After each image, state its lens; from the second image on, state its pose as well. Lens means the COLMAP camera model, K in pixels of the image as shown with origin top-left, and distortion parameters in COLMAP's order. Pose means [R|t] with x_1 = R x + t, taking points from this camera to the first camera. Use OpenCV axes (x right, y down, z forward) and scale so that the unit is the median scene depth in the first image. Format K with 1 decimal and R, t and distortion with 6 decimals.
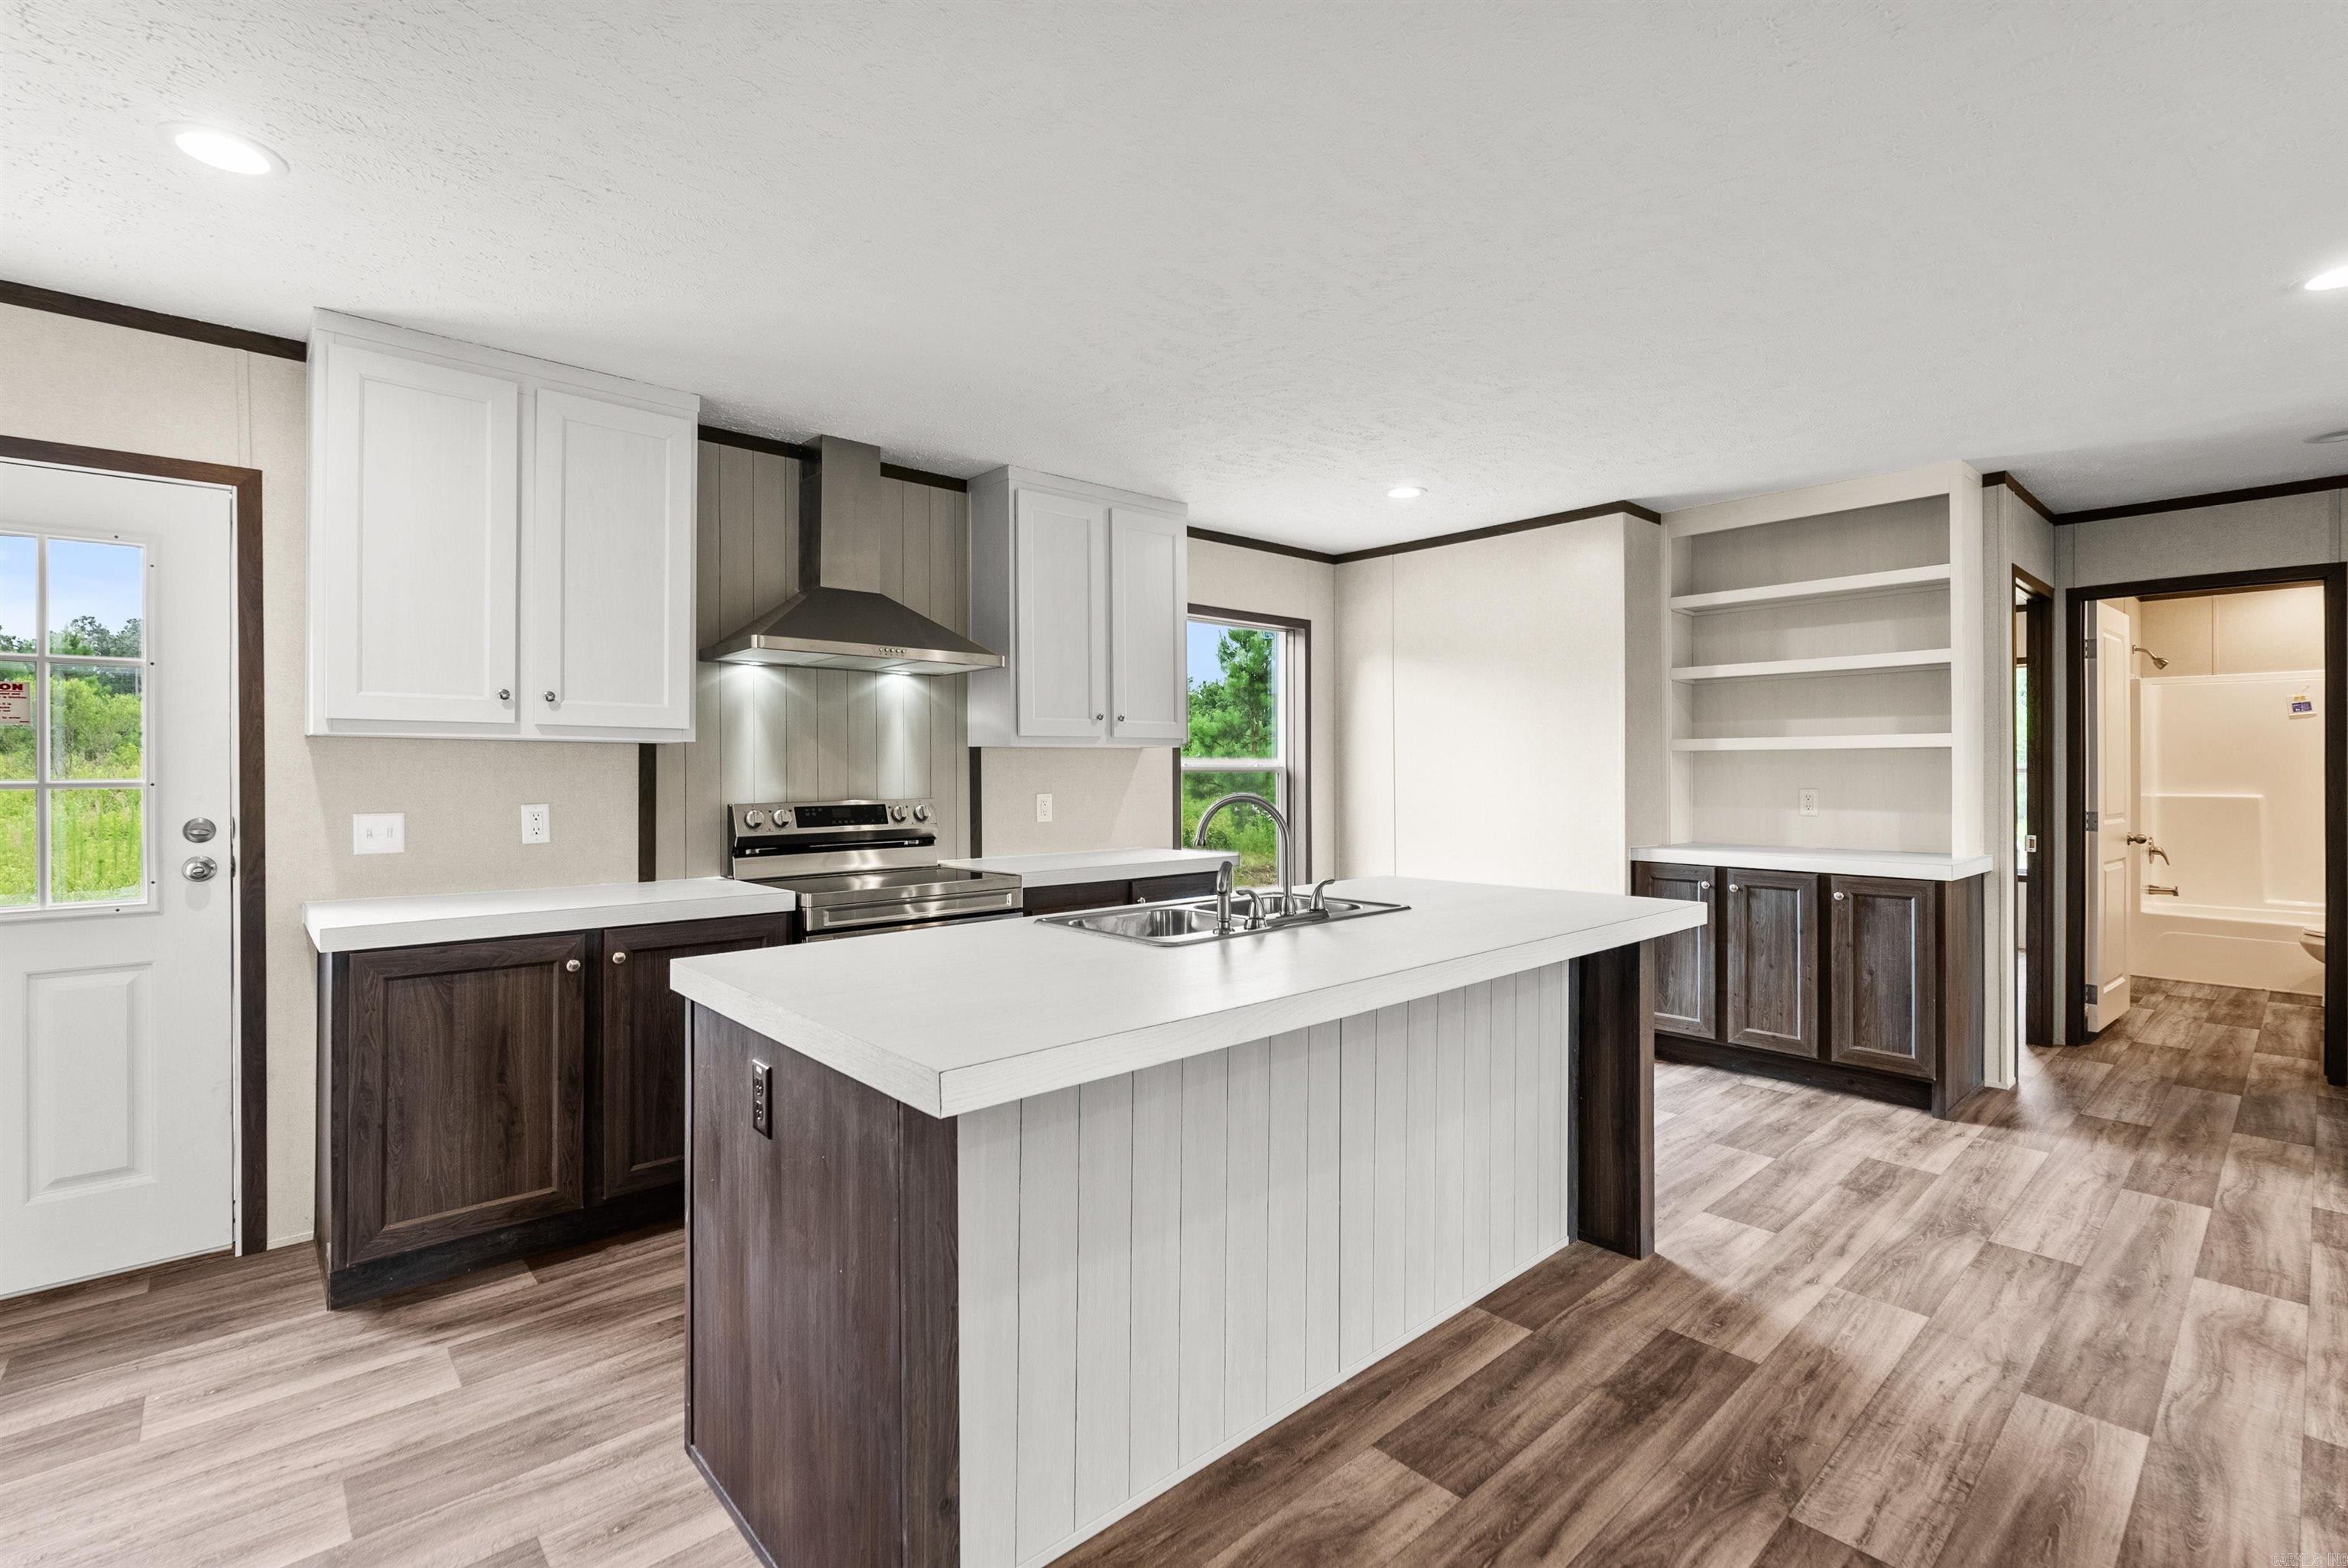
lens RADIAL K [[1053.9, 0, 1183.1], [0, 1053.9, 769.5], [0, 0, 1]] dist [-0.002264, 0.000336]
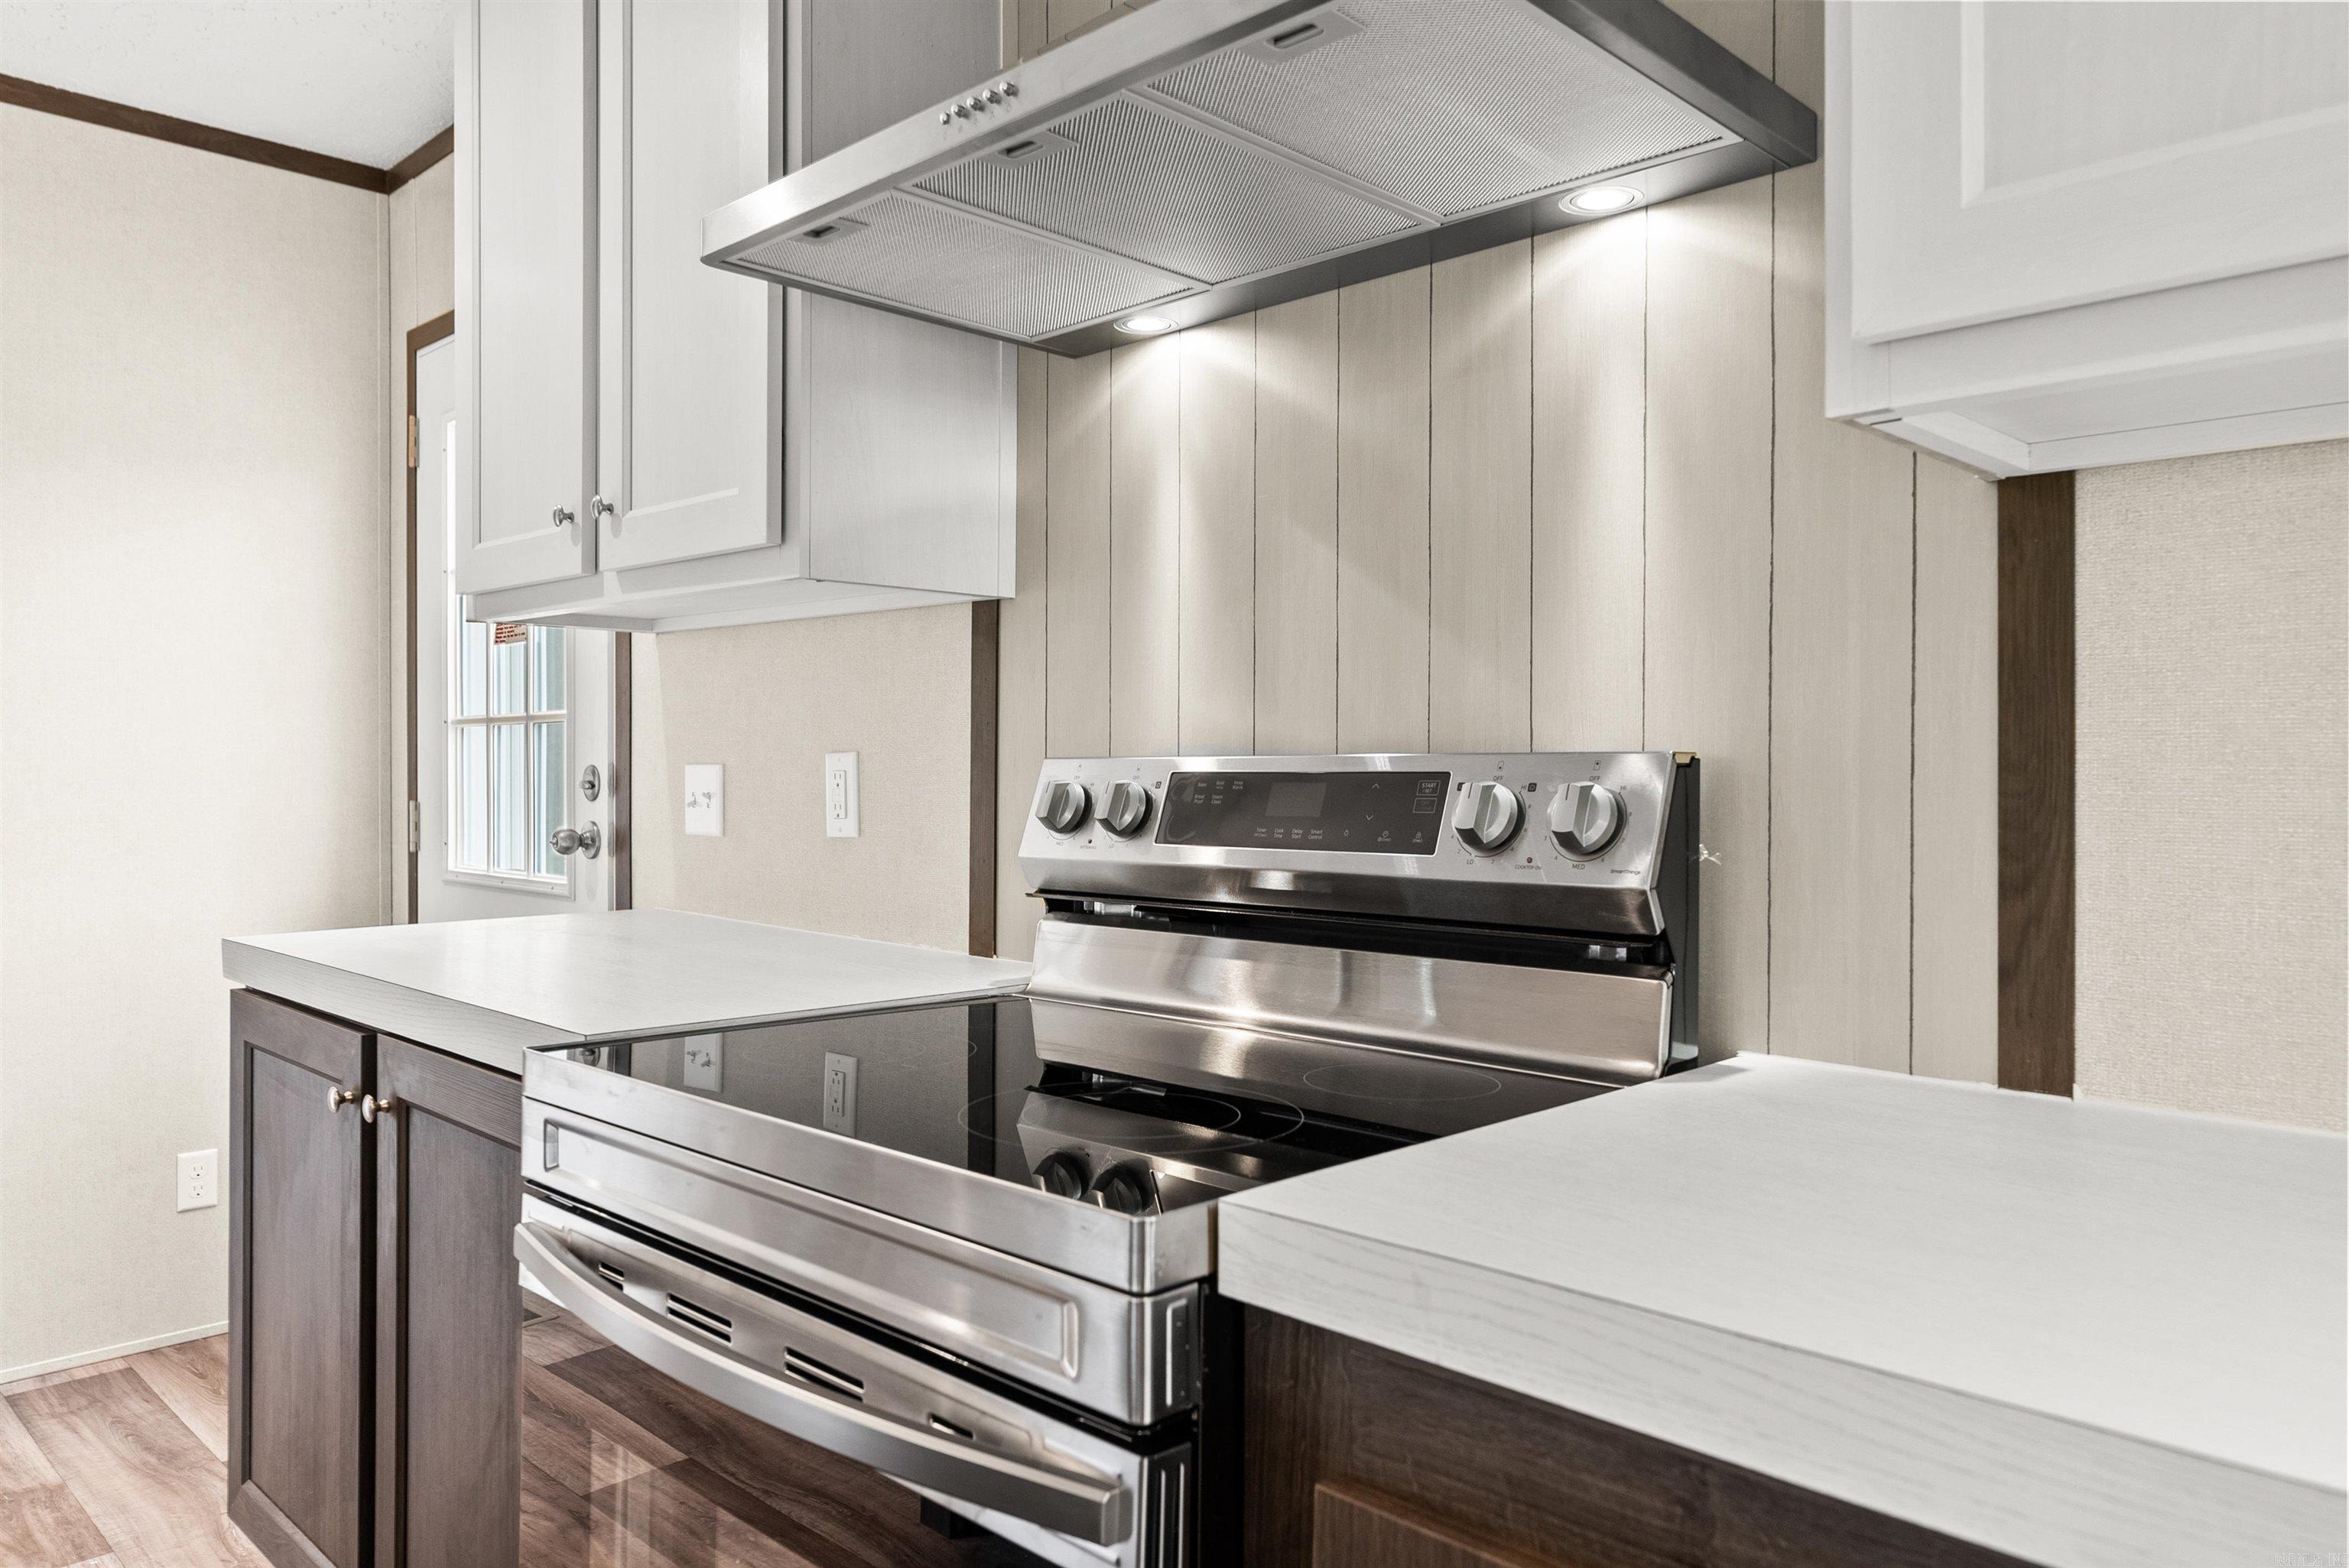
lens RADIAL K [[1594.0, 0, 1174.5], [0, 1594.0, 784.0], [0, 0, 1]] dist [-0.005713, -0.001389]
pose [[0.051074, 0.012411, -0.998618, 0.103986], [-0.004057, 0.999917, 0.012220, 0.044176], [0.998687, 0.003427, 0.051120, 1.288058]]
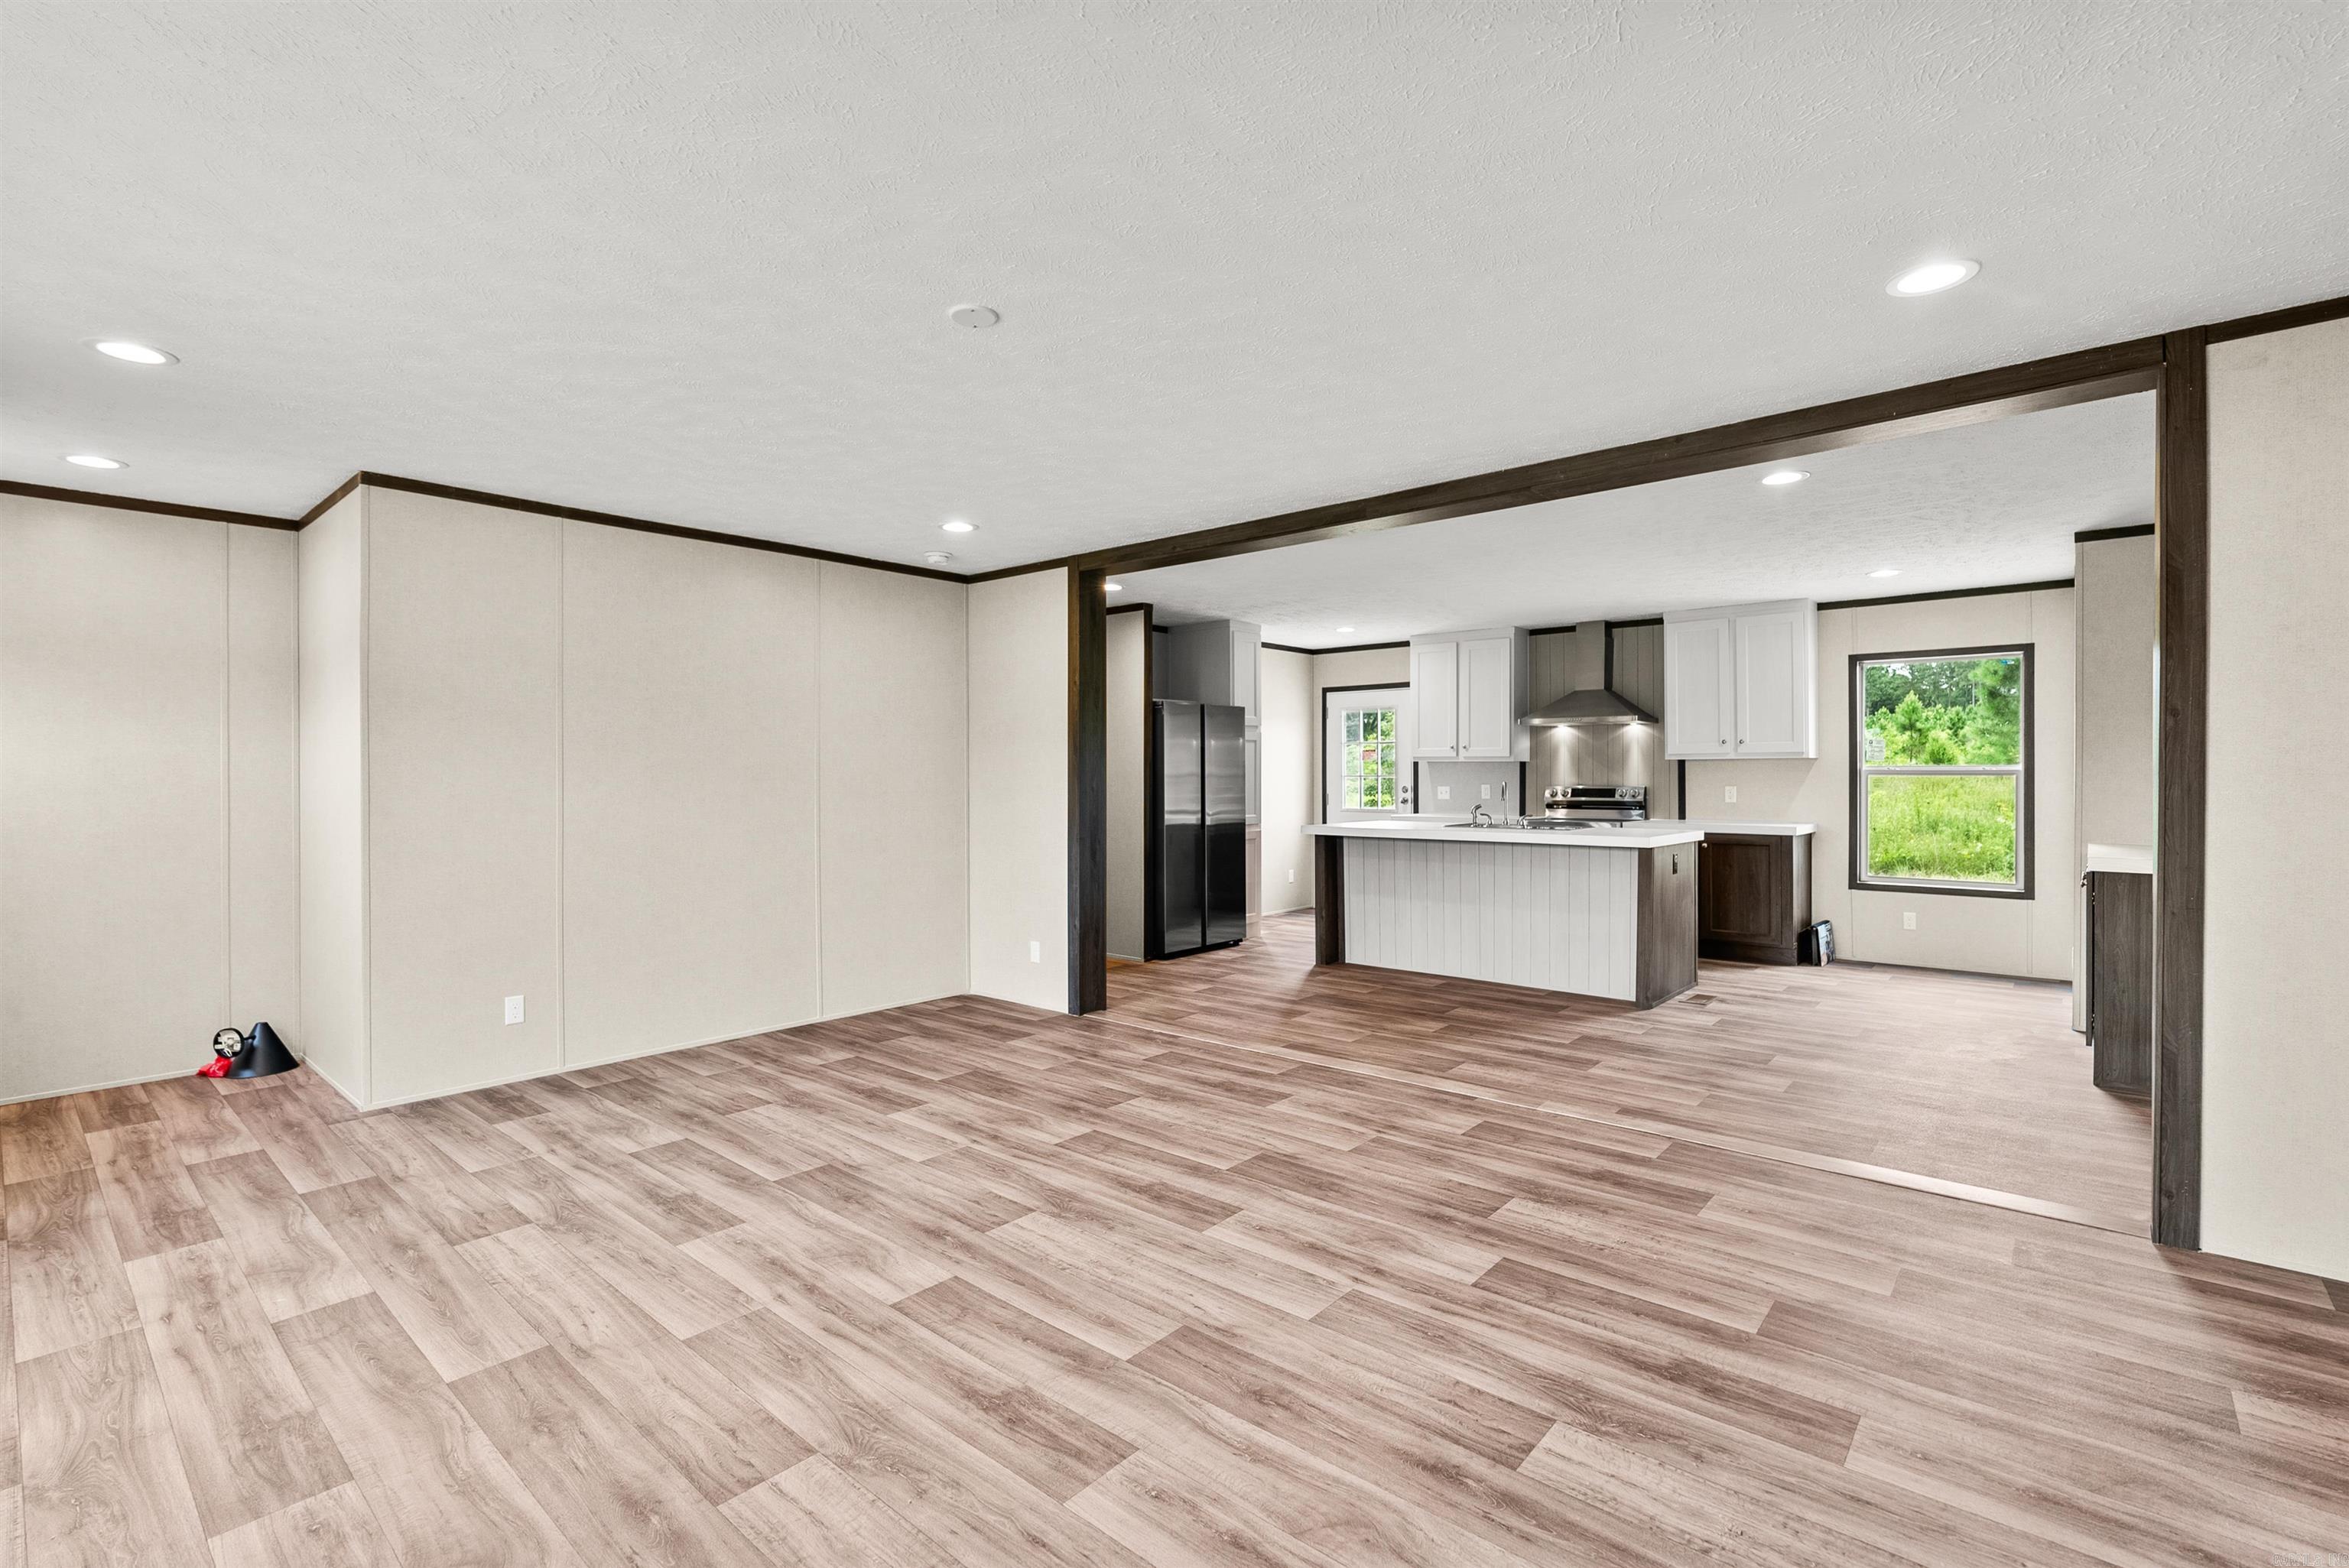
lens RADIAL K [[1054.4, 0, 1183.7], [0, 1054.4, 769.5], [0, 0, 1]] dist [-0.002264, 0.000336]
pose [[0.120304, -0.001902, -0.992735, 2.346682], [-0.000383, 0.999998, -0.001962, 0.000155], [0.992737, 0.000616, 0.120303, -0.132893]]
